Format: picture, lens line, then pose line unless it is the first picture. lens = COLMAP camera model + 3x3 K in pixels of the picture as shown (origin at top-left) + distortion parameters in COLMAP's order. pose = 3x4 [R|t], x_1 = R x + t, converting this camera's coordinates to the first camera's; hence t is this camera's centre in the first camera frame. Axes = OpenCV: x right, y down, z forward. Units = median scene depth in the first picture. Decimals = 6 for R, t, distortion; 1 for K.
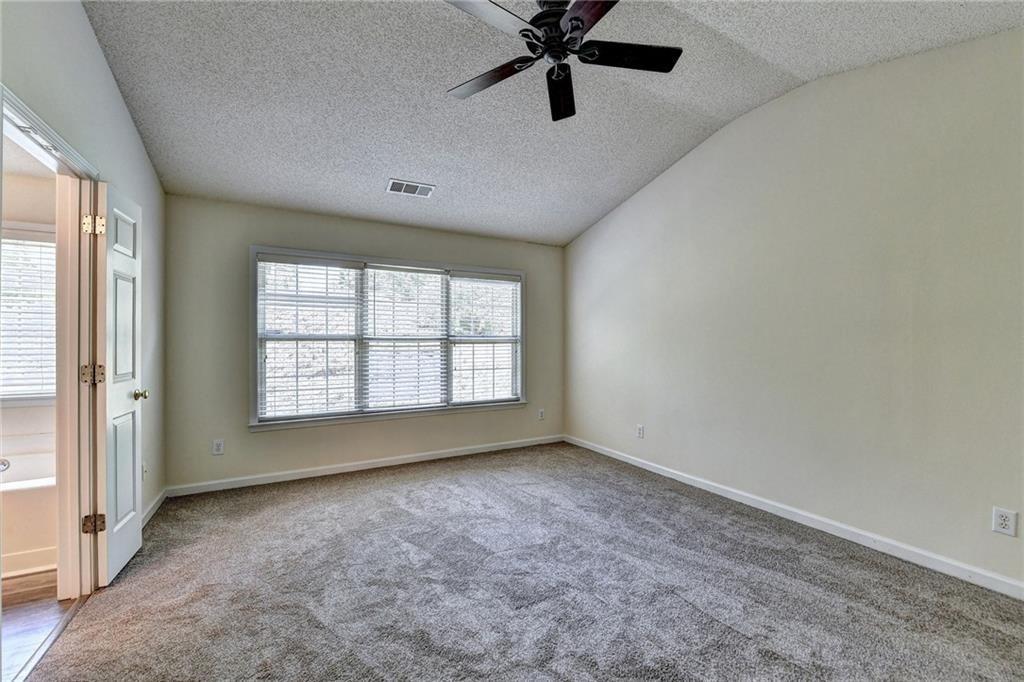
lens RADIAL K [[407.8, 0, 515.2], [0, 407.8, 341.6], [0, 0, 1]] dist [-0.008803, -0.001480]
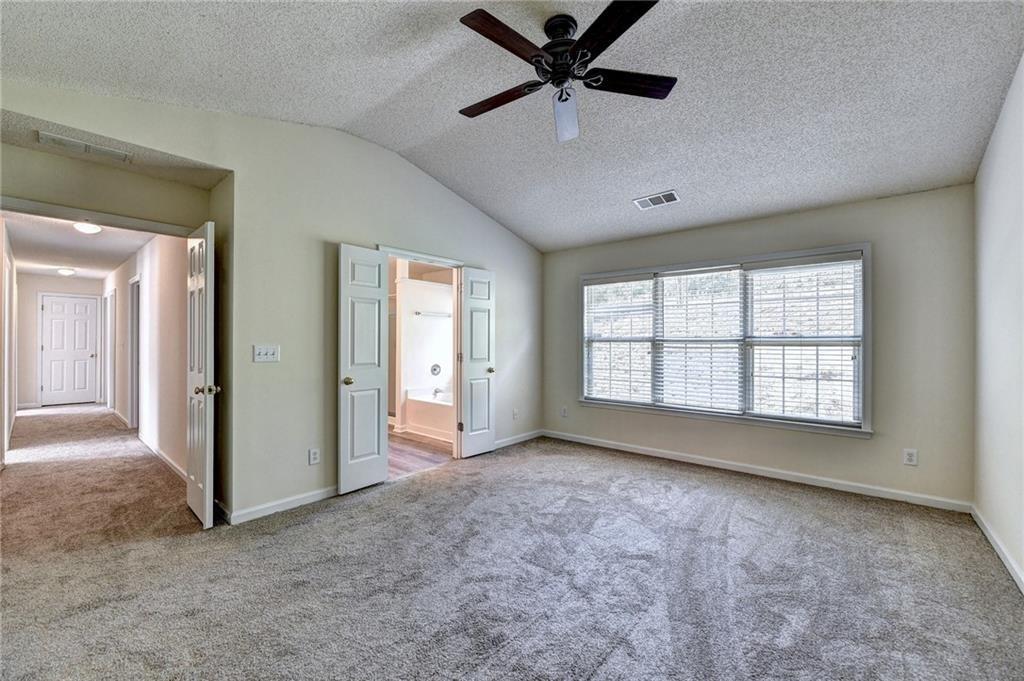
lens RADIAL K [[411.2, 0, 540.7], [0, 411.2, 346.1], [0, 0, 1]] dist [-0.009013, -0.000609]
pose [[0.380958, 0.011024, -0.924527, 0.603886], [-0.002141, 0.999937, 0.011041, -0.003650], [0.924590, -0.002227, 0.380957, 0.294183]]
